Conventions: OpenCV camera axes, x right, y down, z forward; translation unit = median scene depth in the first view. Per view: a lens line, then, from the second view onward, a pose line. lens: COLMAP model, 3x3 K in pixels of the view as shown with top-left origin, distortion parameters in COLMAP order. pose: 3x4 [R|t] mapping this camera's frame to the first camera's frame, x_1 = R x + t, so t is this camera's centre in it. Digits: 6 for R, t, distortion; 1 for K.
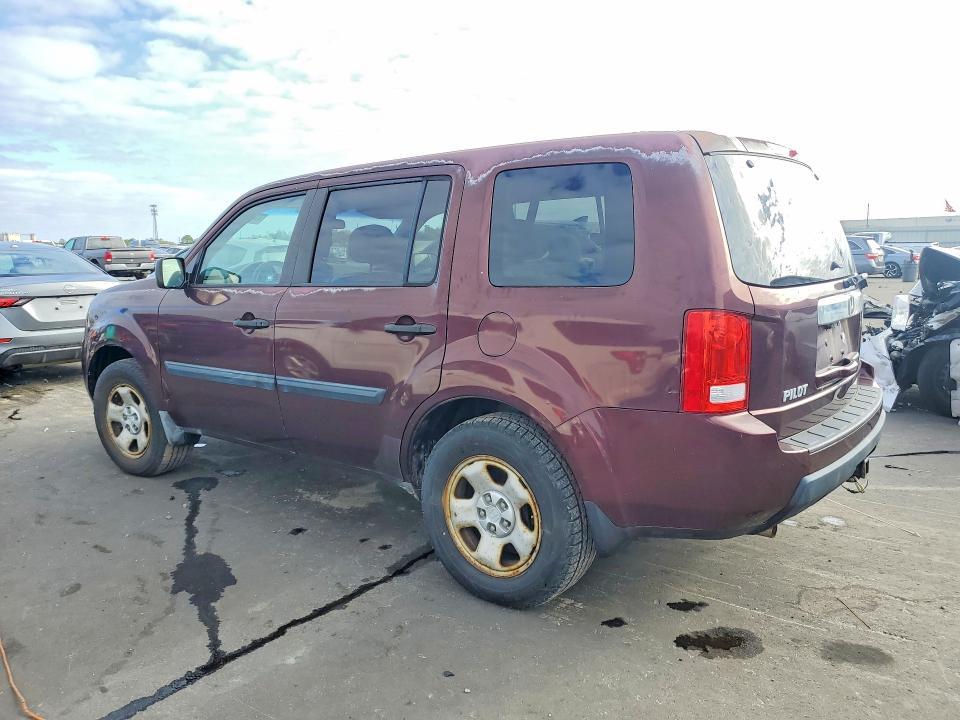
lens RADIAL K [[748.4, 0, 480.0], [0, 748.4, 360.0], [0, 0, 1]] dist [0.010750, 0.002107]
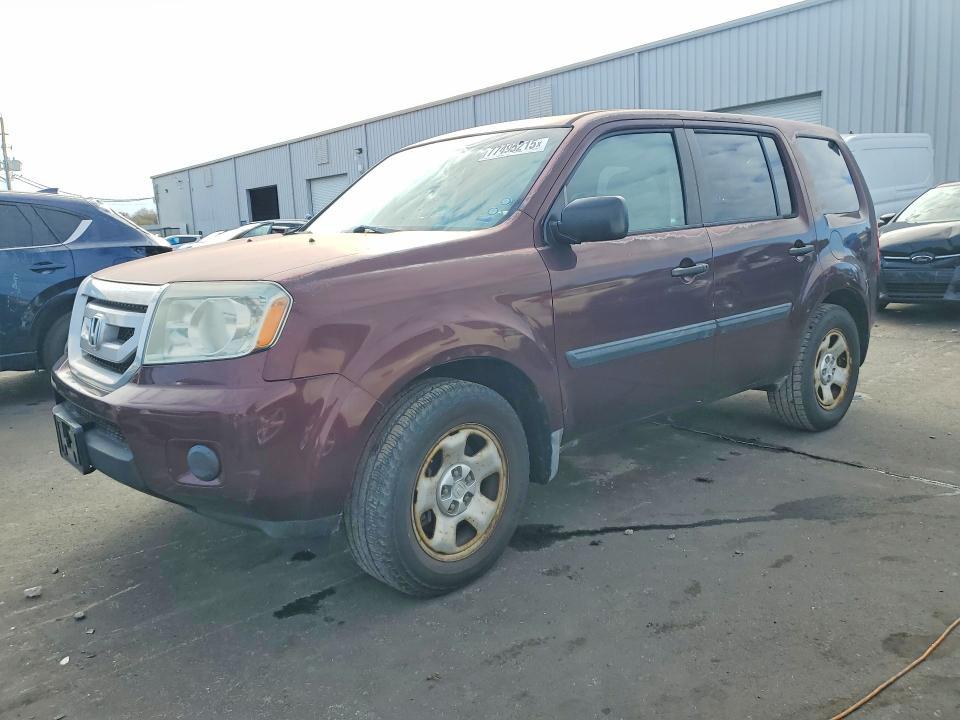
lens RADIAL K [[748.4, 0, 480.0], [0, 748.4, 360.0], [0, 0, 1]] dist [0.010750, 0.002107]
pose [[0.189380, -0.165583, 0.967842, -1.177407], [0.179997, 0.974830, 0.131558, -0.101453], [-0.965265, 0.149295, 0.214417, 1.015213]]
